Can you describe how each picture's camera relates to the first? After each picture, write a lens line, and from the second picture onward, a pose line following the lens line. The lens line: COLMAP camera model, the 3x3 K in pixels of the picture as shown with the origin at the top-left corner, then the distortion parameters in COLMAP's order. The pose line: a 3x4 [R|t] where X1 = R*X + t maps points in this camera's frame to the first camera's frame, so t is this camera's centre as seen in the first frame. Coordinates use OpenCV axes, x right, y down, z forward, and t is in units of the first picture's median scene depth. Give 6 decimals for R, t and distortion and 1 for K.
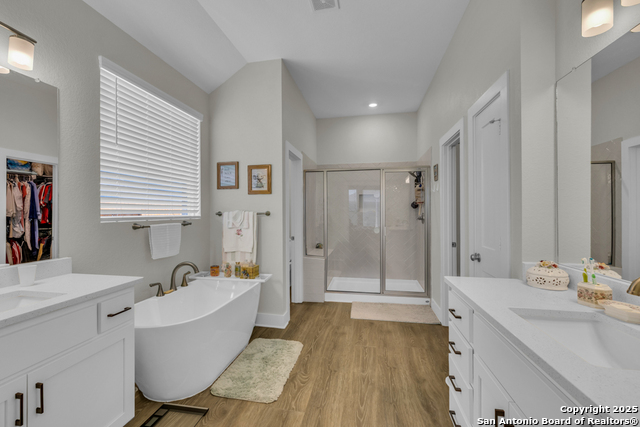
lens RADIAL K [[271.0, 0, 315.2], [0, 271.0, 214.0], [0, 0, 1]] dist [-0.003685, -0.000359]
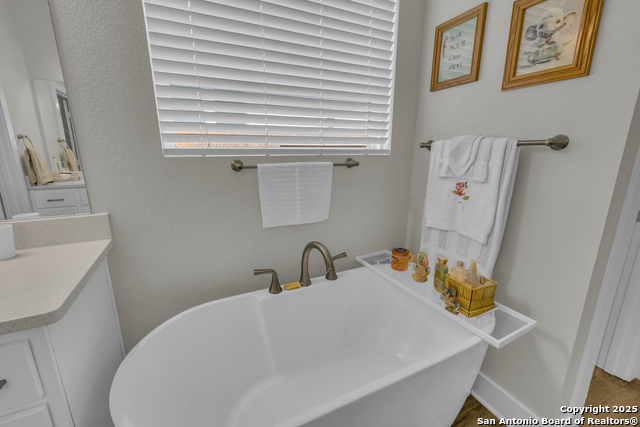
lens RADIAL K [[271.0, 0, 315.2], [0, 271.0, 214.0], [0, 0, 1]] dist [-0.003685, -0.000359]
pose [[0.597697, 0.188591, -0.779225, -0.081499], [-0.008632, 0.973397, 0.228964, 0.010031], [0.801676, -0.130125, 0.583424, 0.568609]]
